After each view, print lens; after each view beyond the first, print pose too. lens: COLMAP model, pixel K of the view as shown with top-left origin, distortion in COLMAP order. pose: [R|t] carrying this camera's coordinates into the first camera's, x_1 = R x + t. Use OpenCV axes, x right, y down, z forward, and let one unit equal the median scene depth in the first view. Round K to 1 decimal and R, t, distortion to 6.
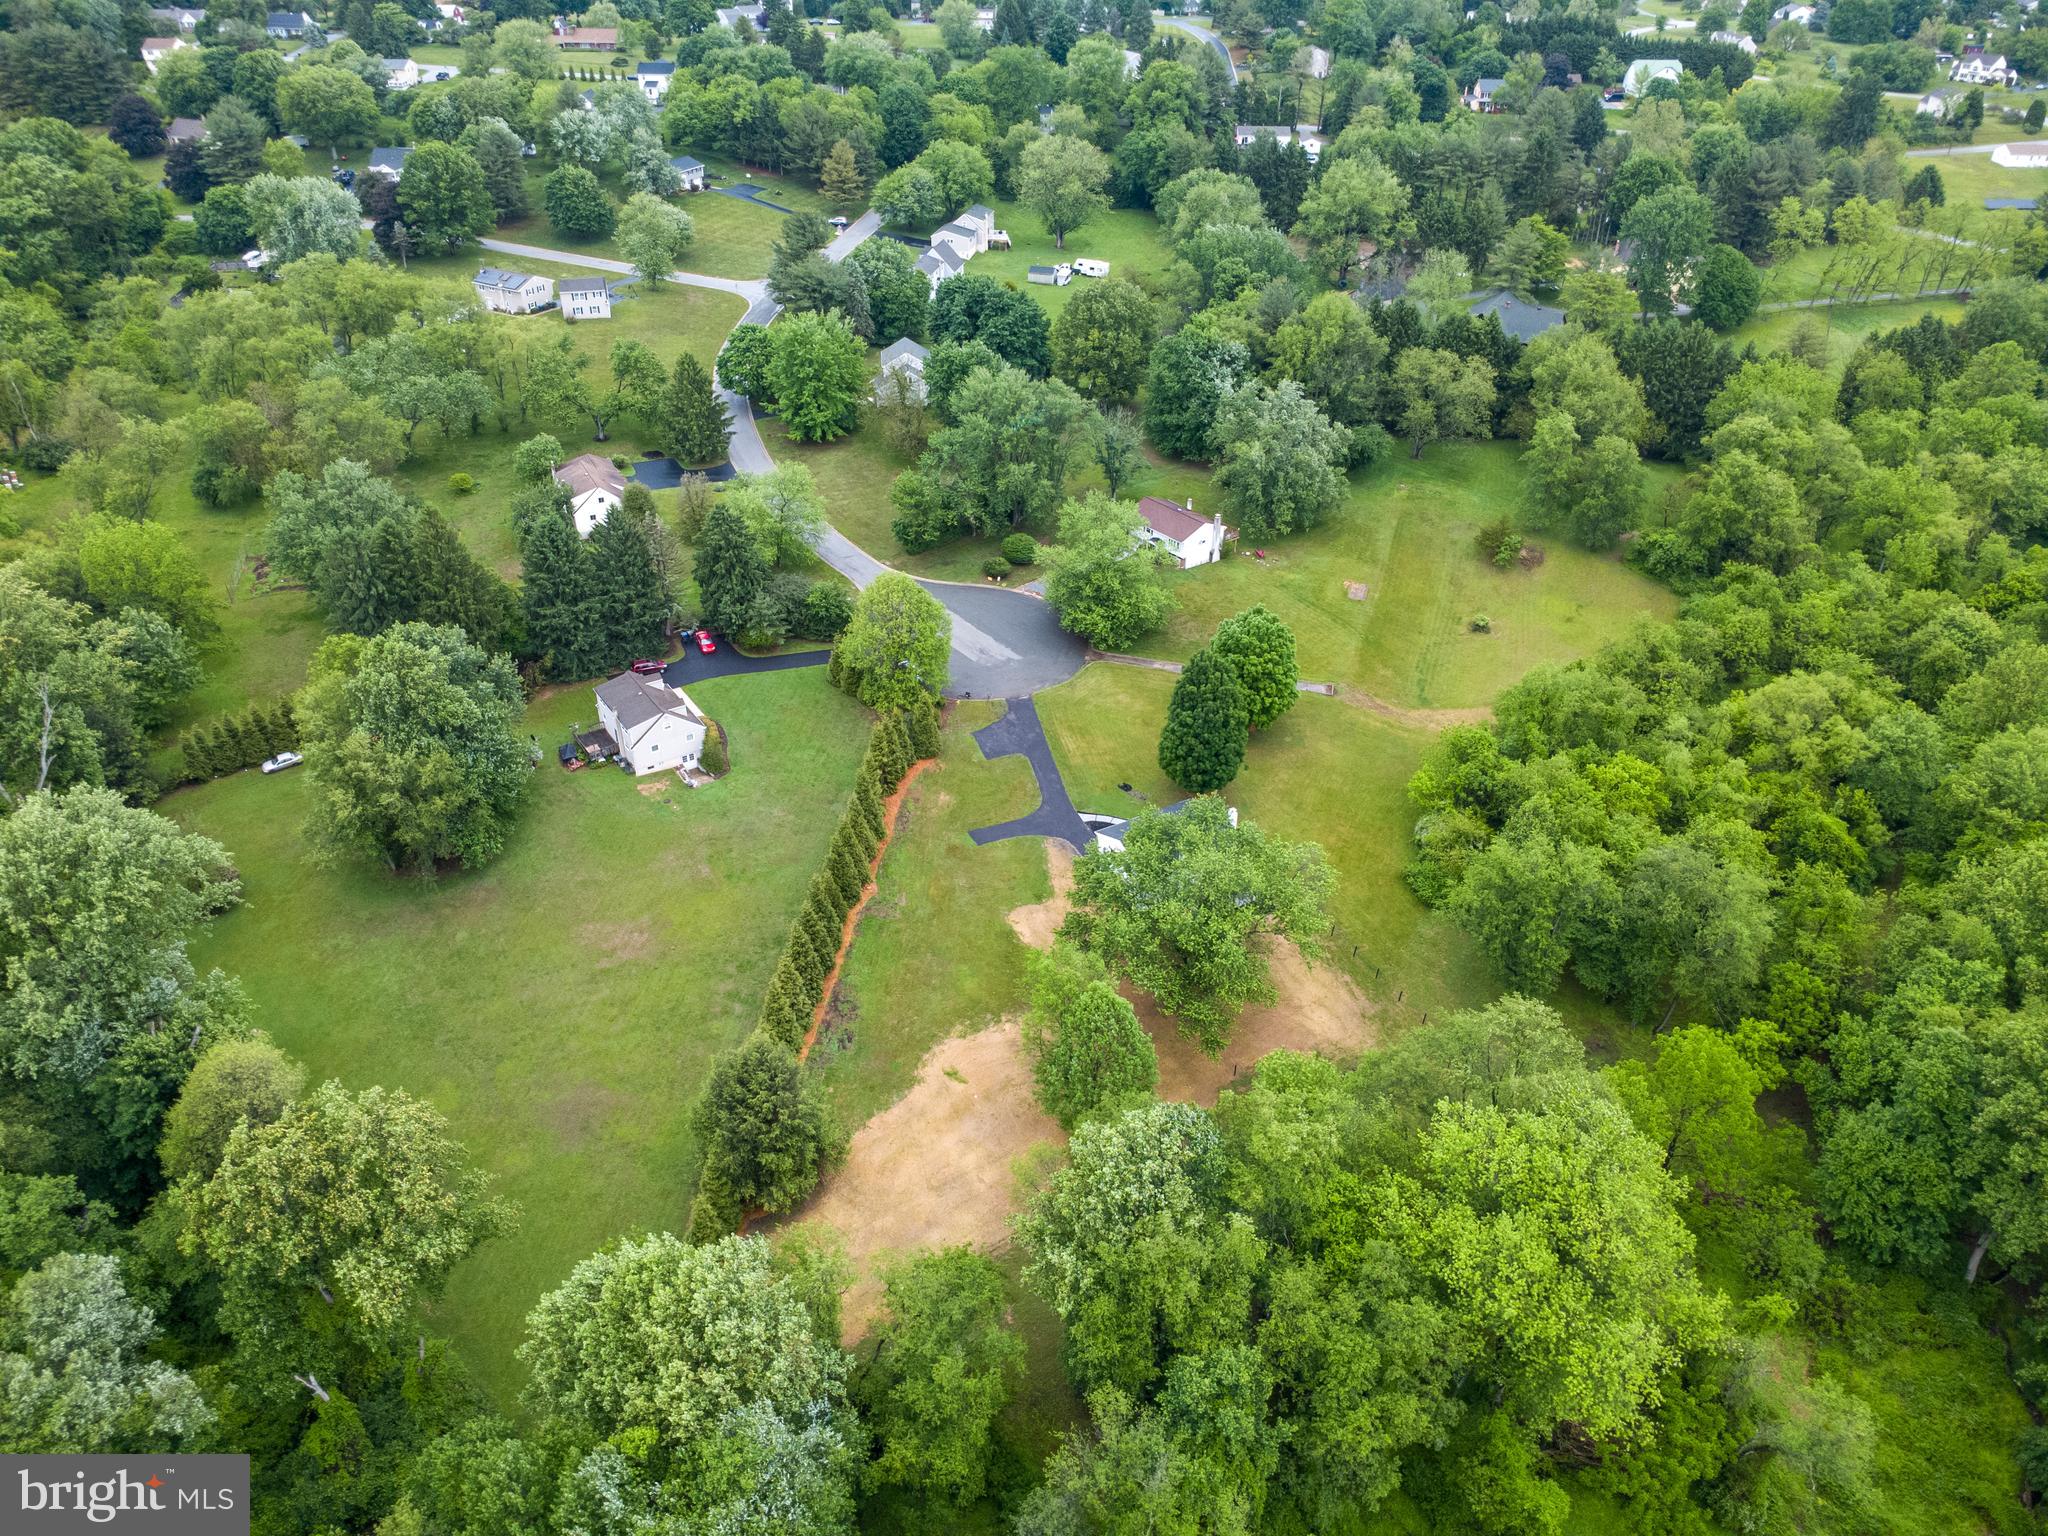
lens RADIAL K [[1430.9, 0, 1024.0], [0, 1430.9, 768.0], [0, 0, 1]] dist [0.004733, -0.004178]
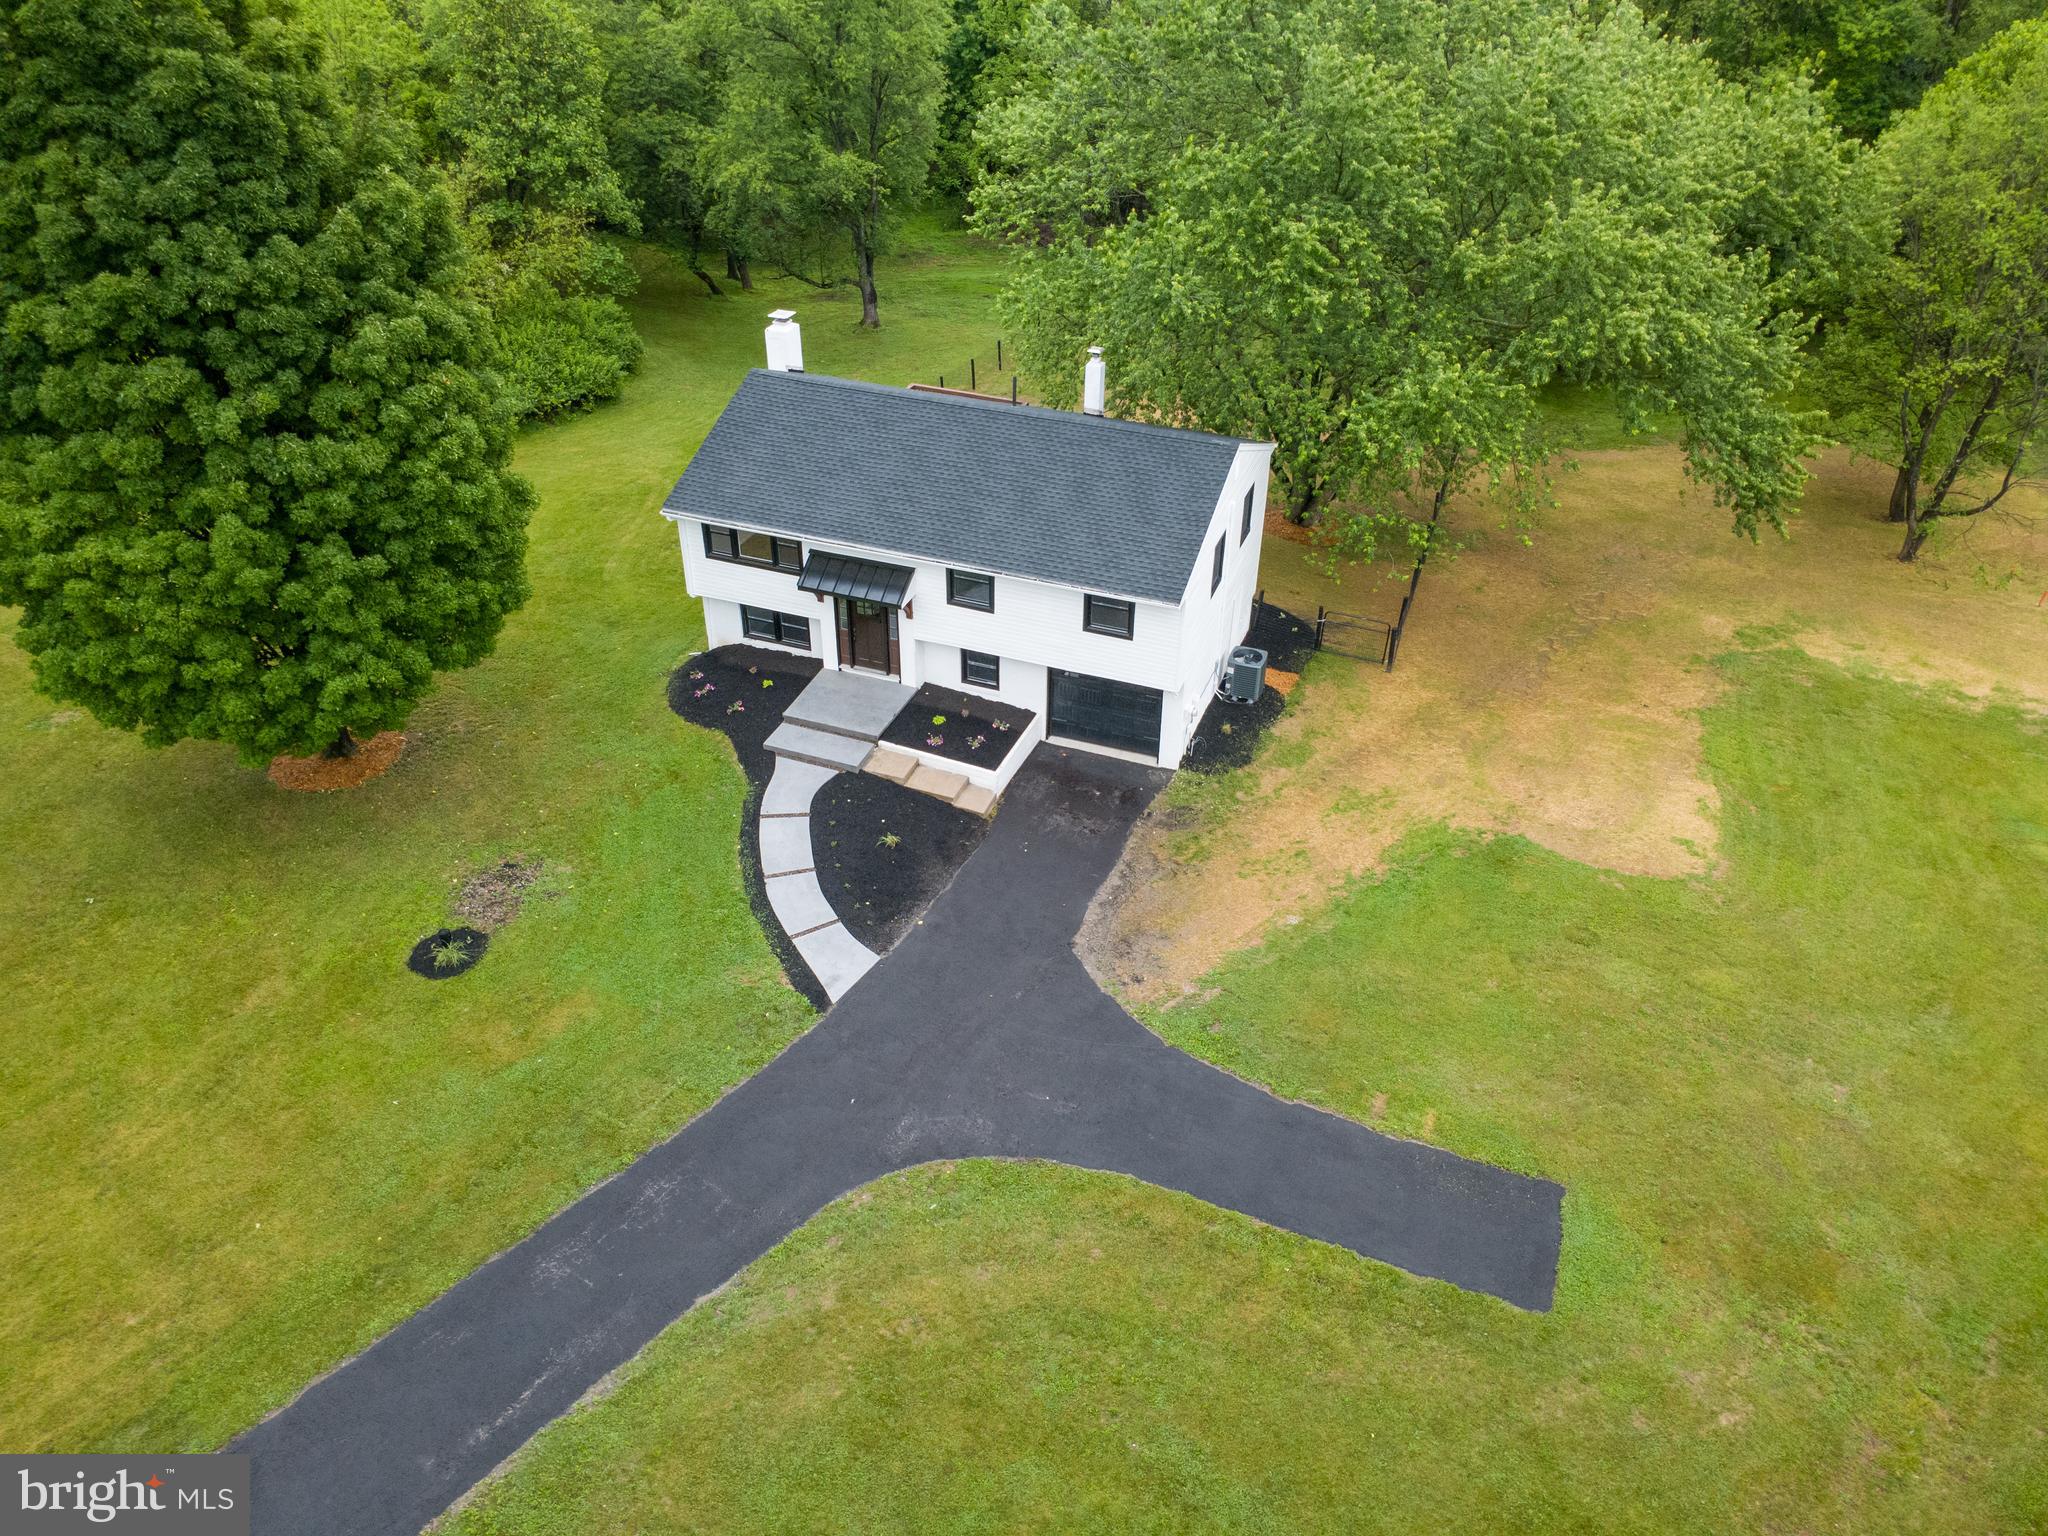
lens RADIAL K [[1439.9, 0, 1024.1], [0, 1439.9, 751.1], [0, 0, 1]] dist [-0.001525, 0.007022]
pose [[-0.627201, -0.450194, 0.635567, -0.050488], [0.418545, 0.493365, 0.762503, -0.073640], [-0.656841, 0.744256, -0.121013, 0.725060]]
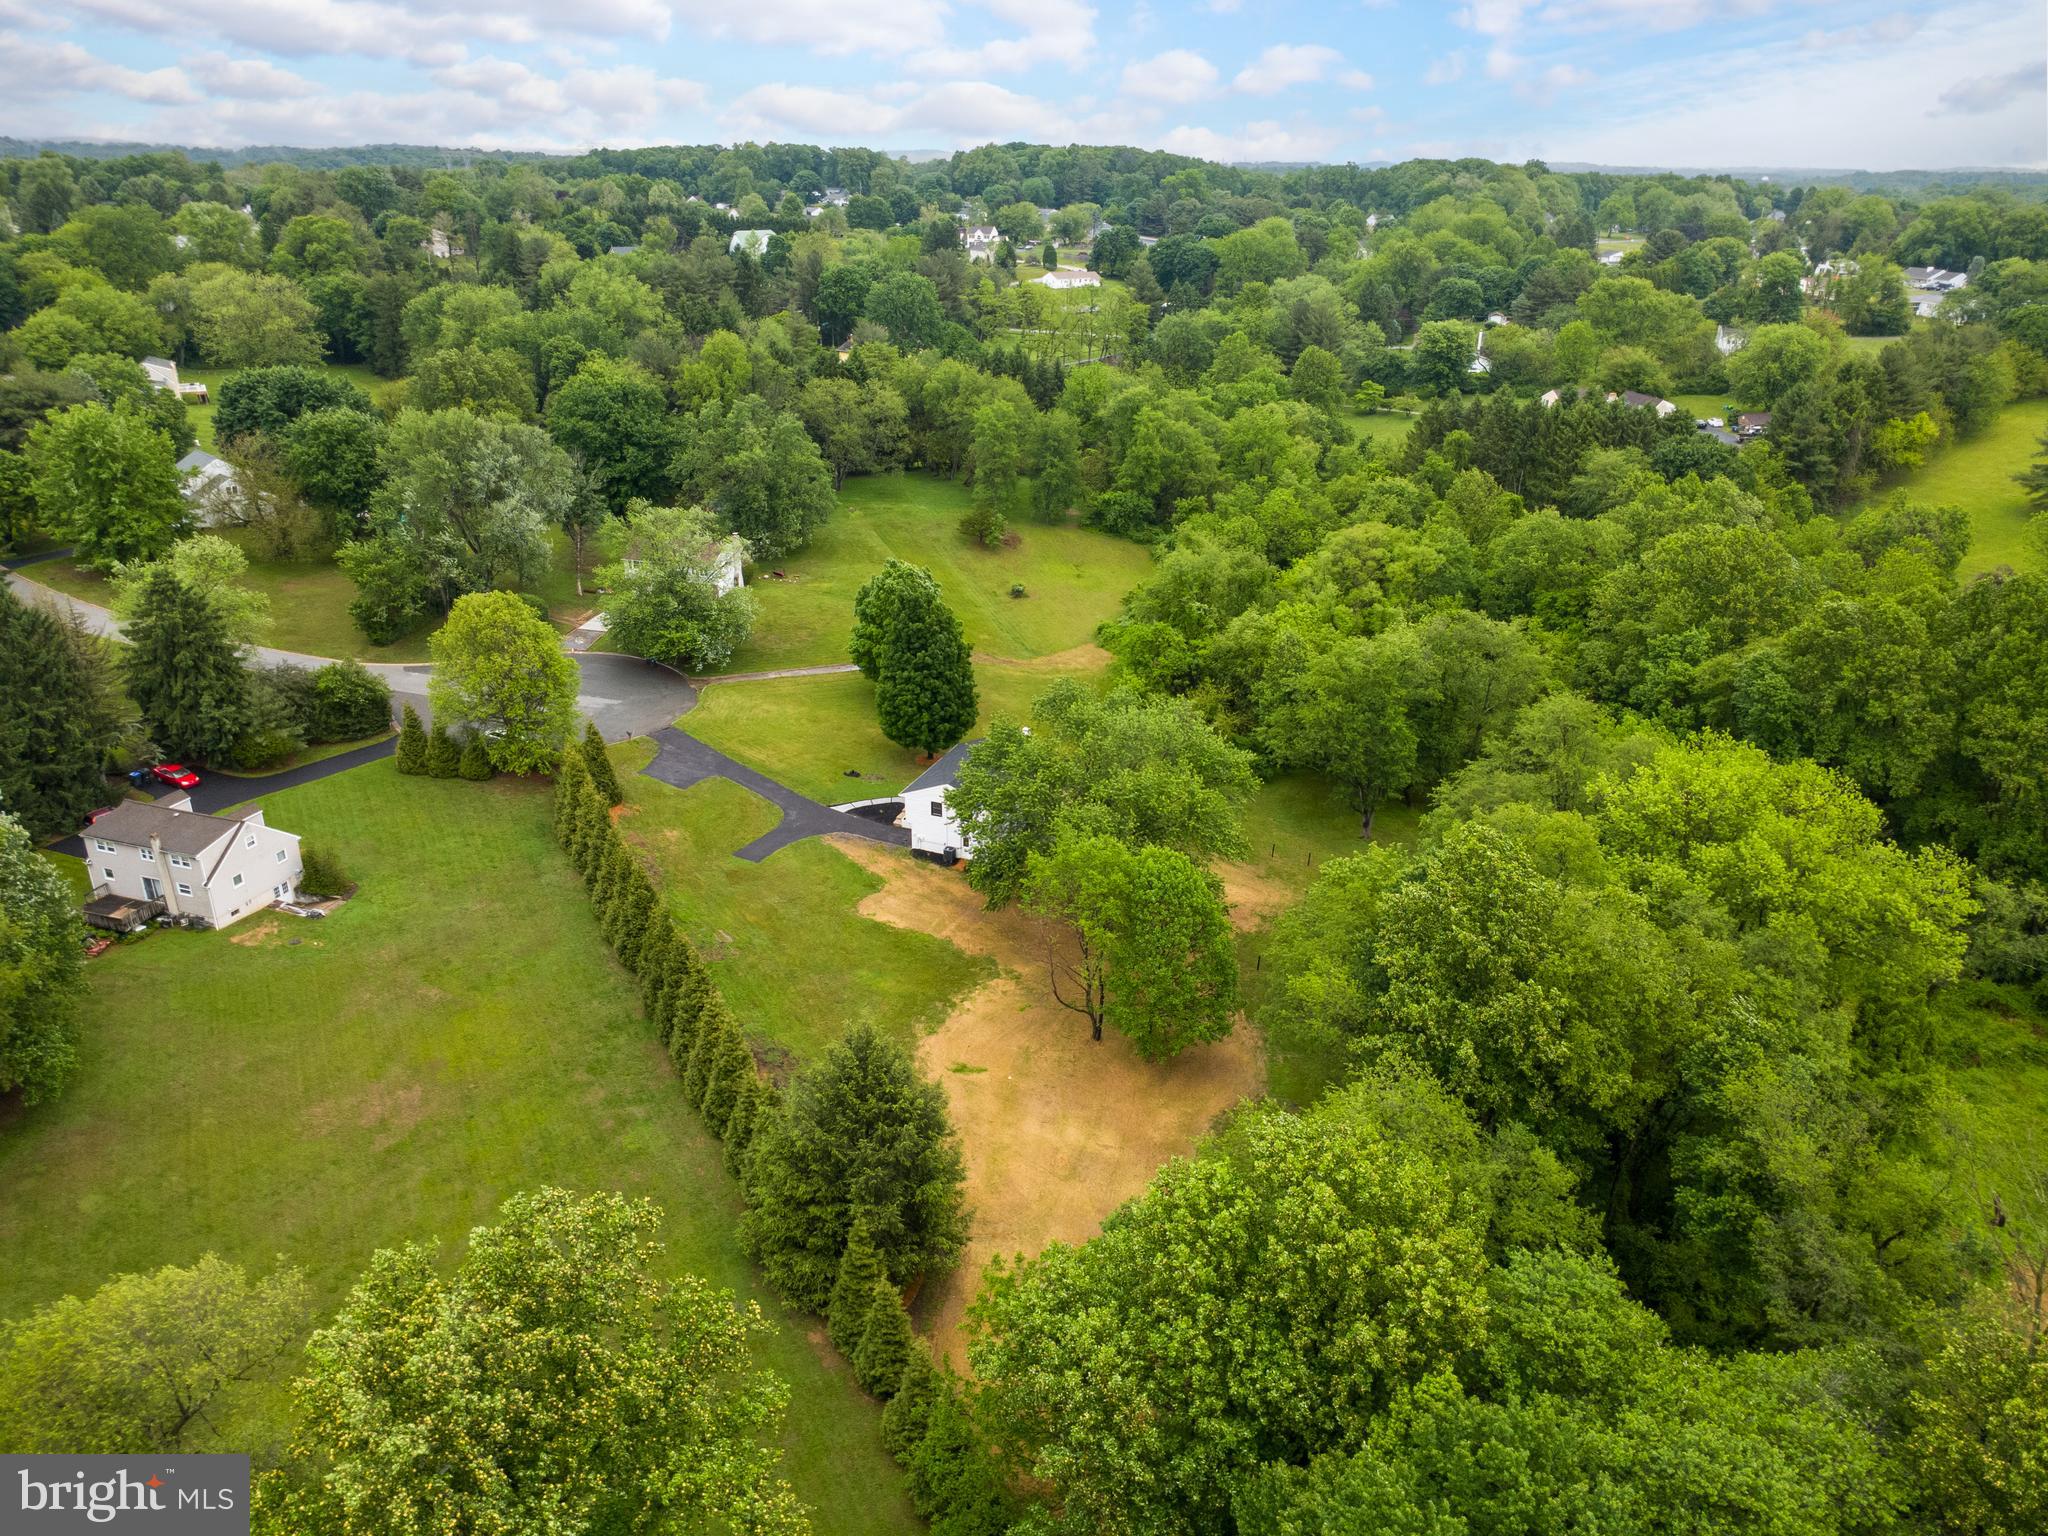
lens RADIAL K [[1439.9, 0, 1024.1], [0, 1439.9, 751.1], [0, 0, 1]] dist [-0.001525, 0.007022]
pose [[0.788095, -0.232594, 0.569917, -0.247916], [0.333330, 0.939623, -0.077459, 0.075133], [-0.517491, 0.251016, 0.818043, 0.192168]]
